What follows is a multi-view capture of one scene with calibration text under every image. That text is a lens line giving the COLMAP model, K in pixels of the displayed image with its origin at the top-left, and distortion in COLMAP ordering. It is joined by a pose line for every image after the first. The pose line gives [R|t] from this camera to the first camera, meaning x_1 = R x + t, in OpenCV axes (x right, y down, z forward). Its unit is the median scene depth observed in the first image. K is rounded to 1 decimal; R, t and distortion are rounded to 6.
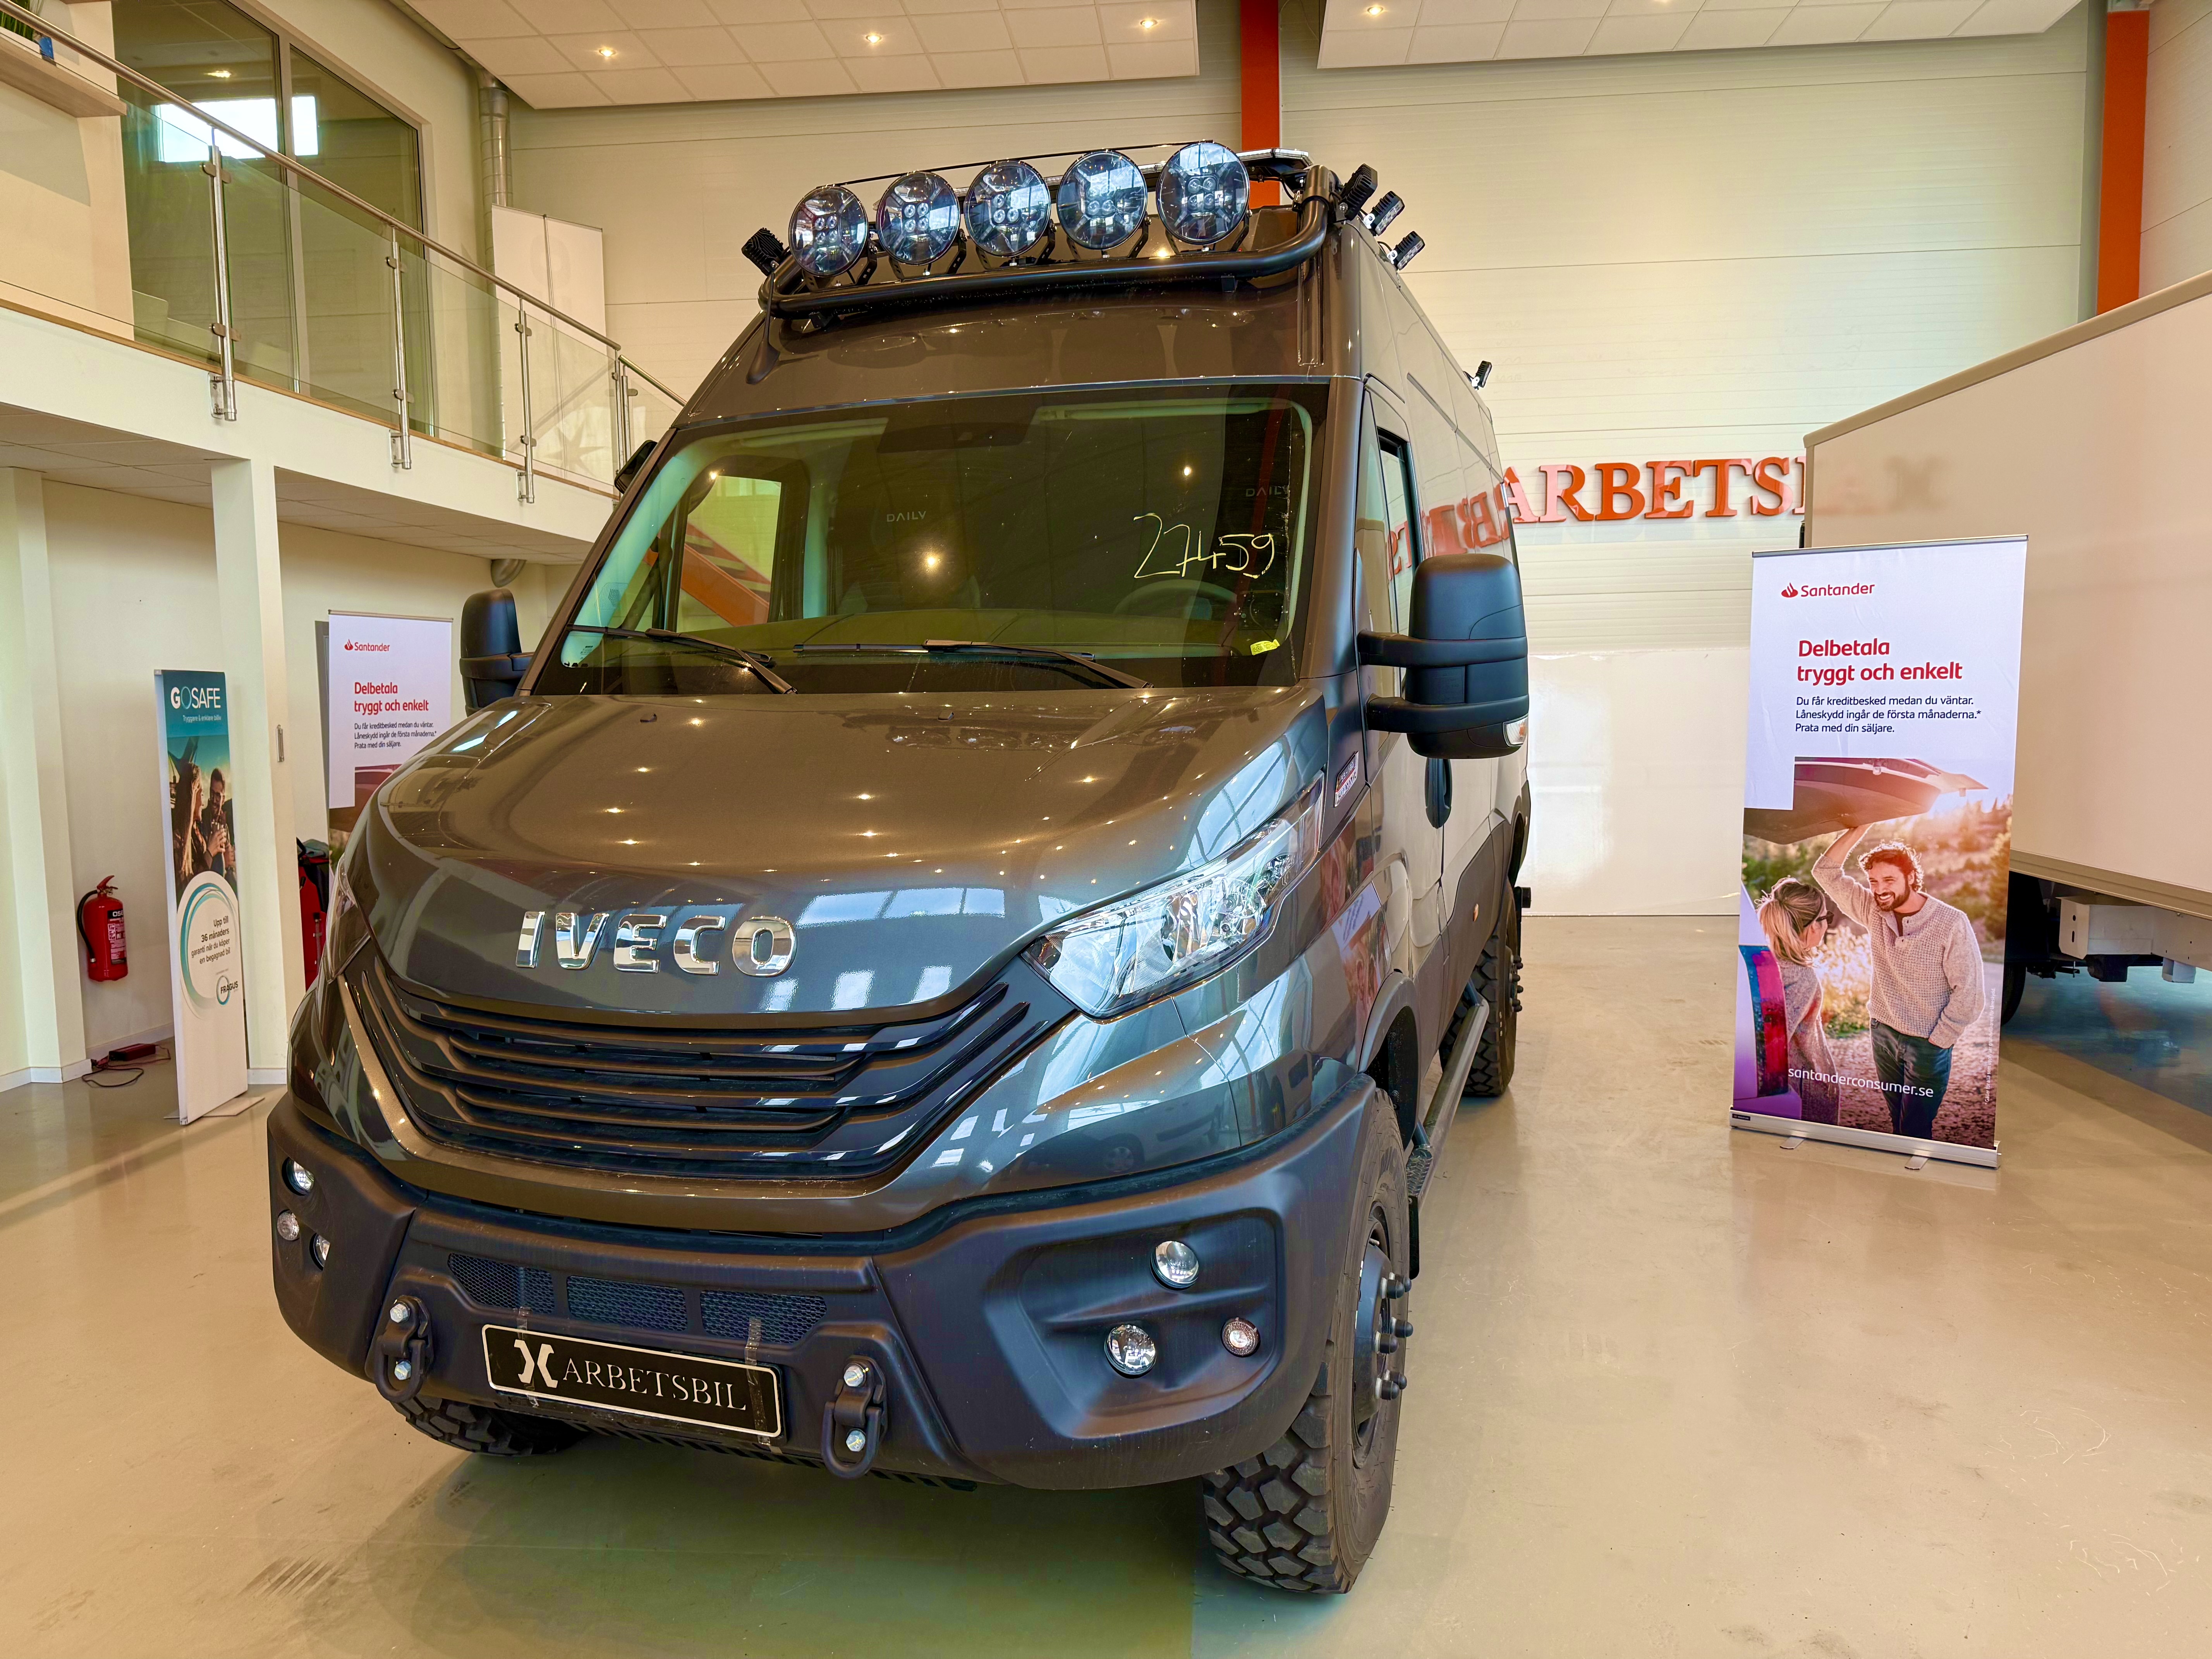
lens RADIAL K [[1561.7, 0, 1106.0], [0, 1561.7, 829.5], [0, 0, 1]] dist [0.066247, -0.141749]
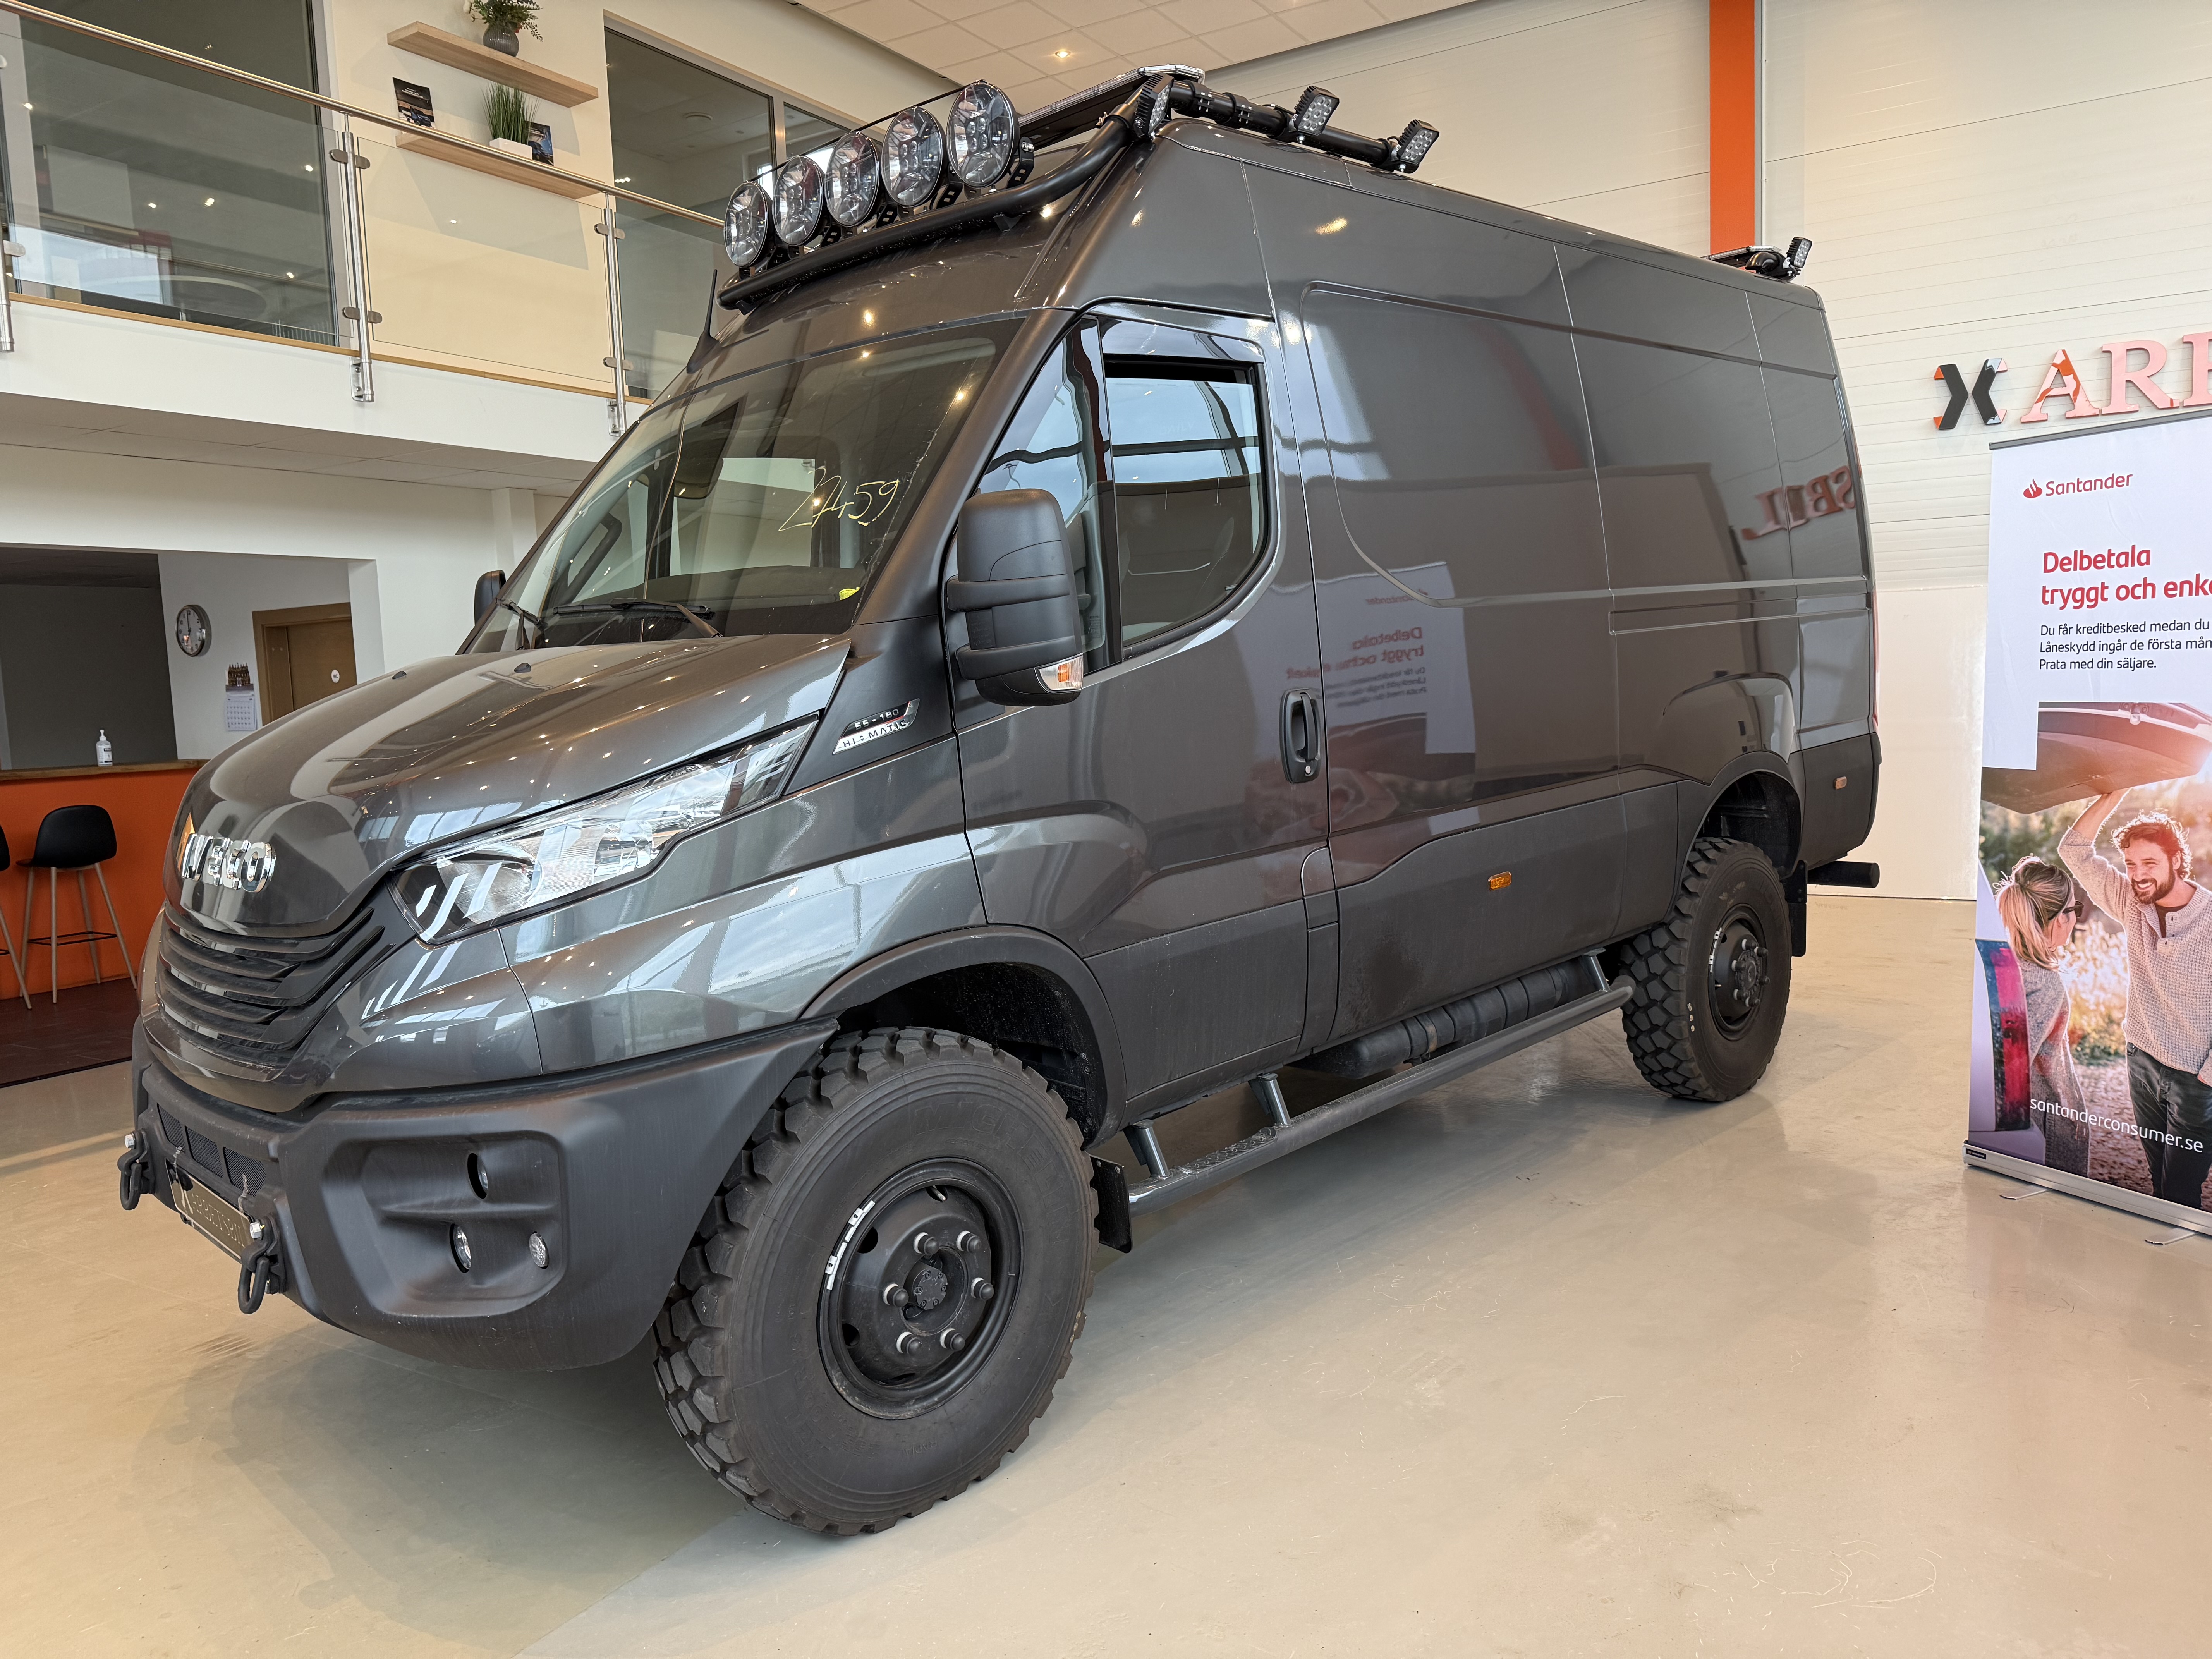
lens RADIAL K [[1553.5, 0, 1103.6], [0, 1553.5, 820.8], [0, 0, 1]] dist [0.047704, -0.068199]
pose [[0.894381, 0.023466, -0.446690, 0.382940], [-0.014470, 0.999618, 0.023542, 0.001271], [0.447072, -0.014592, 0.894379, 0.097836]]
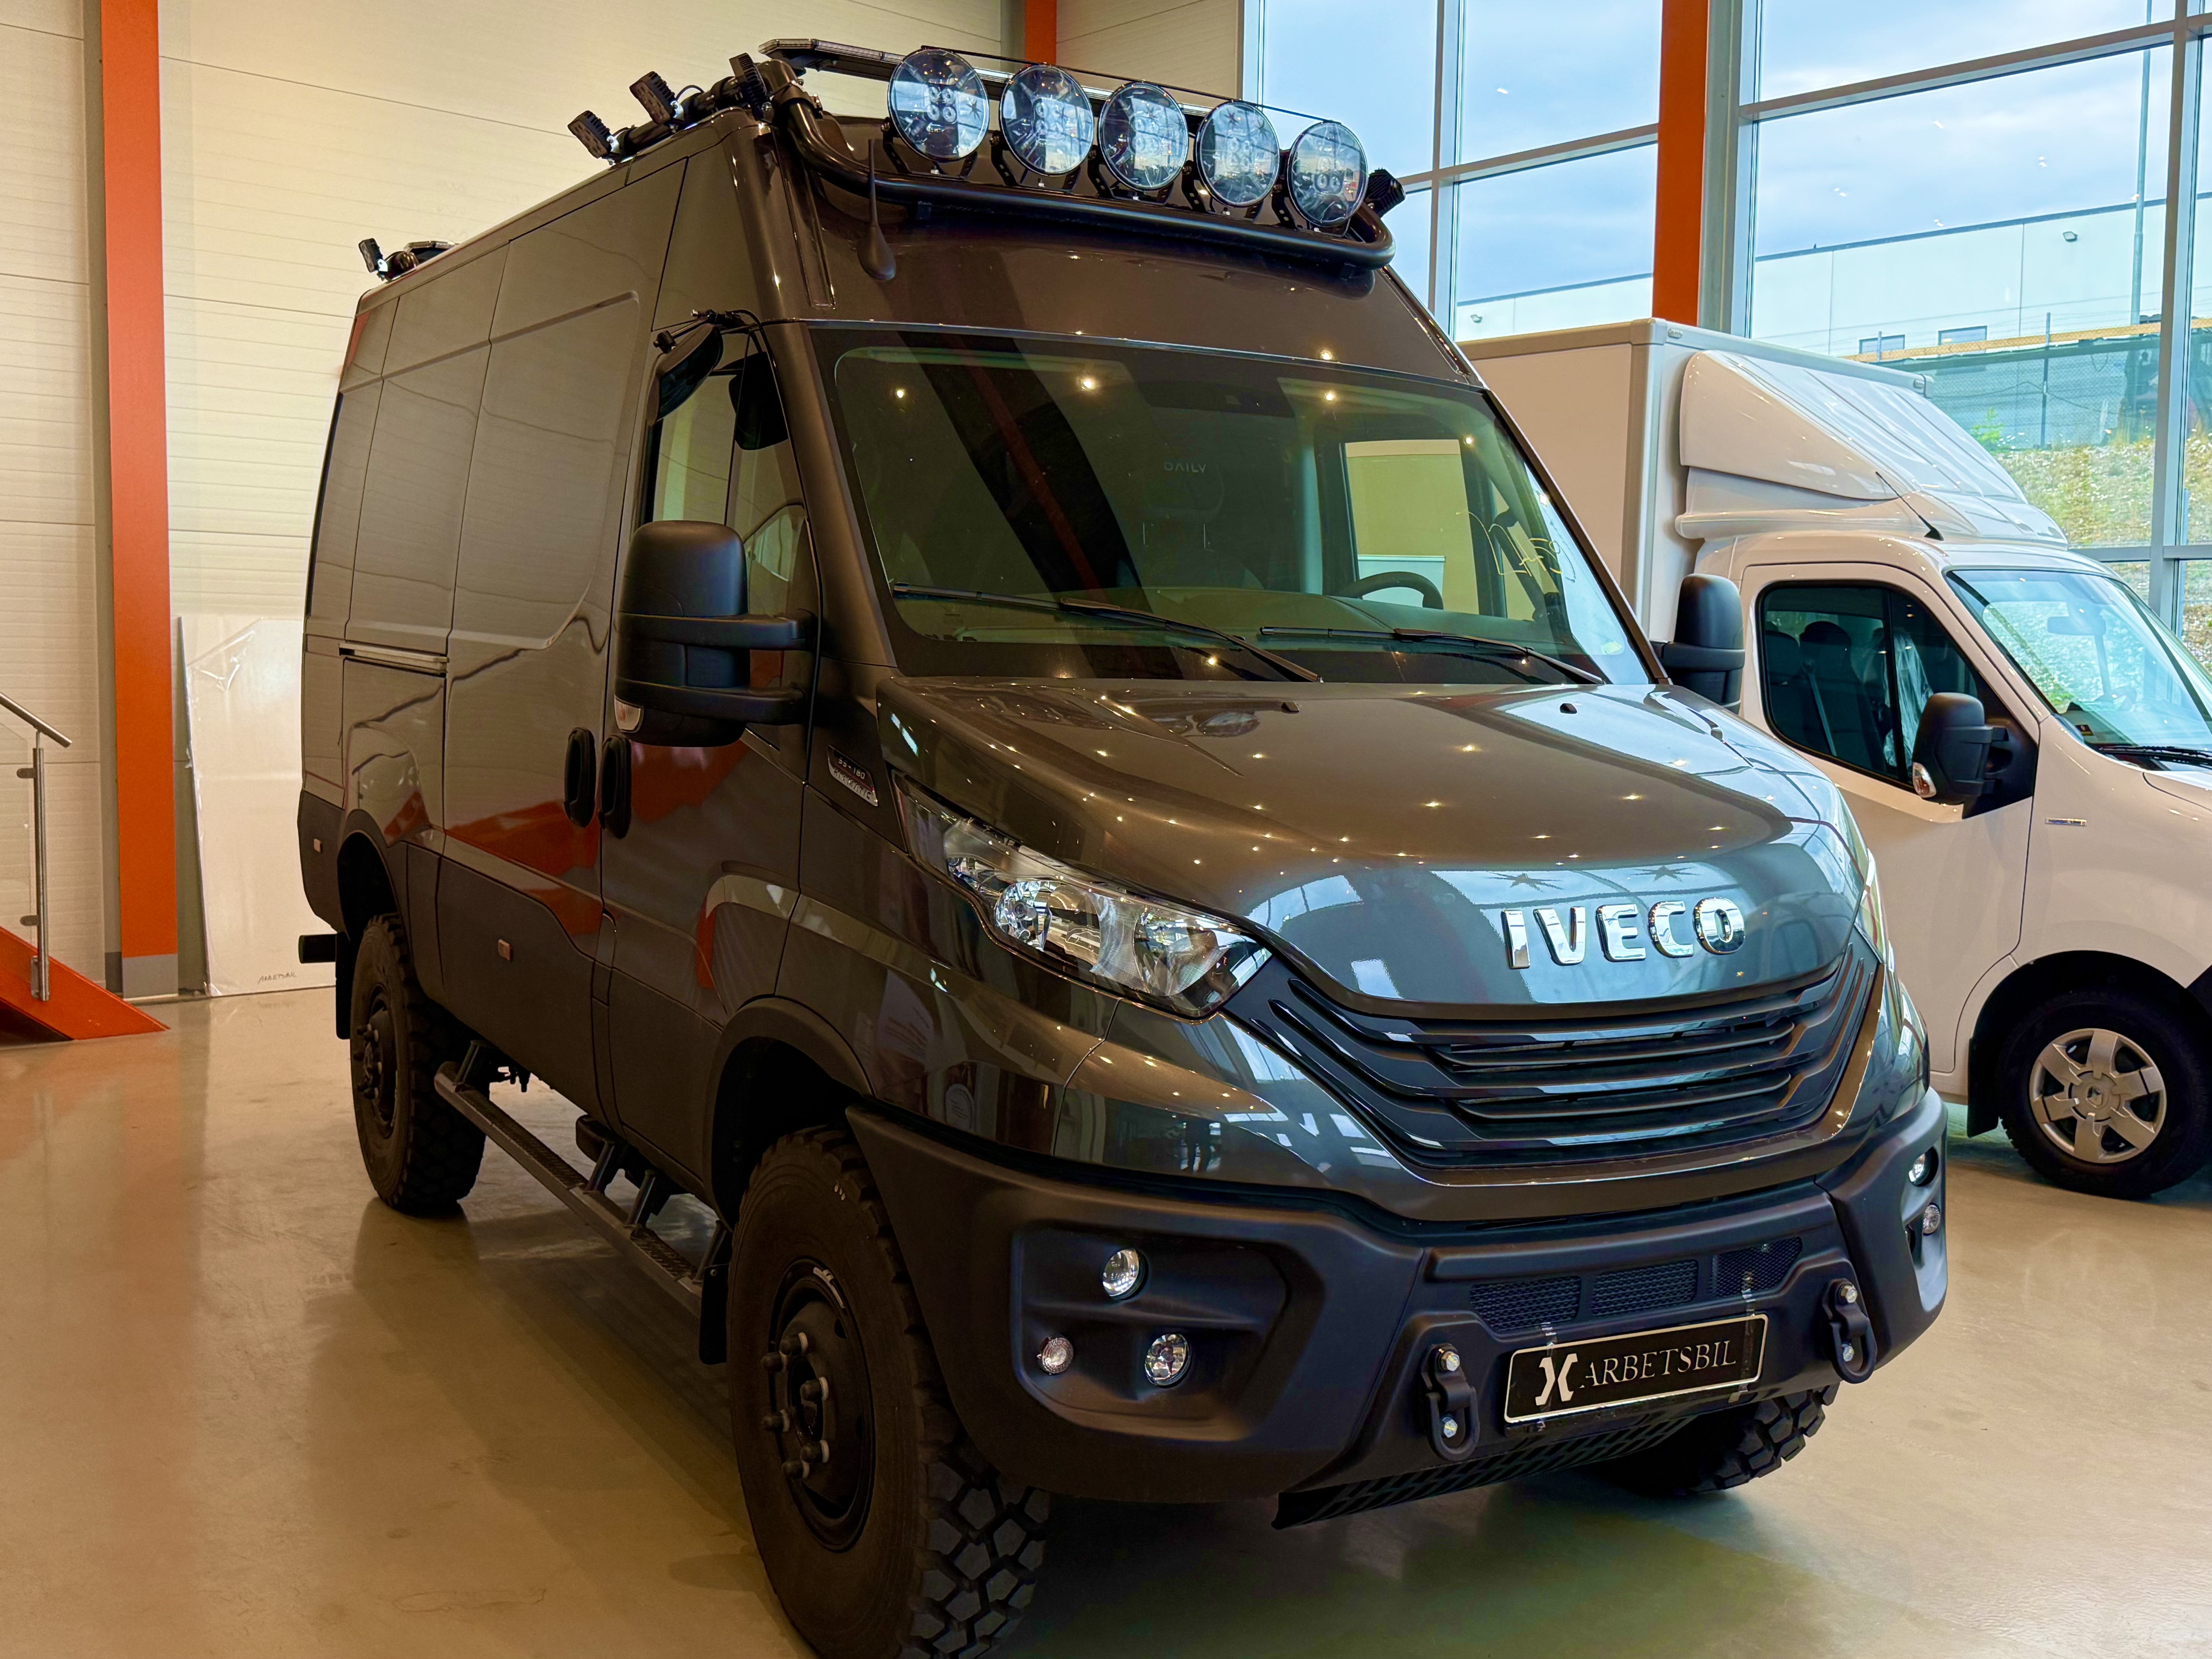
lens RADIAL K [[2237.4, 0, 1116.5], [0, 2237.4, 827.8], [0, 0, 1]] dist [0.112407, -0.188176]
pose [[0.666417, -0.028111, 0.745049, -0.708728], [0.042364, 0.999102, -0.000196, -0.004012], [-0.744375, 0.031694, 0.667010, 0.121536]]
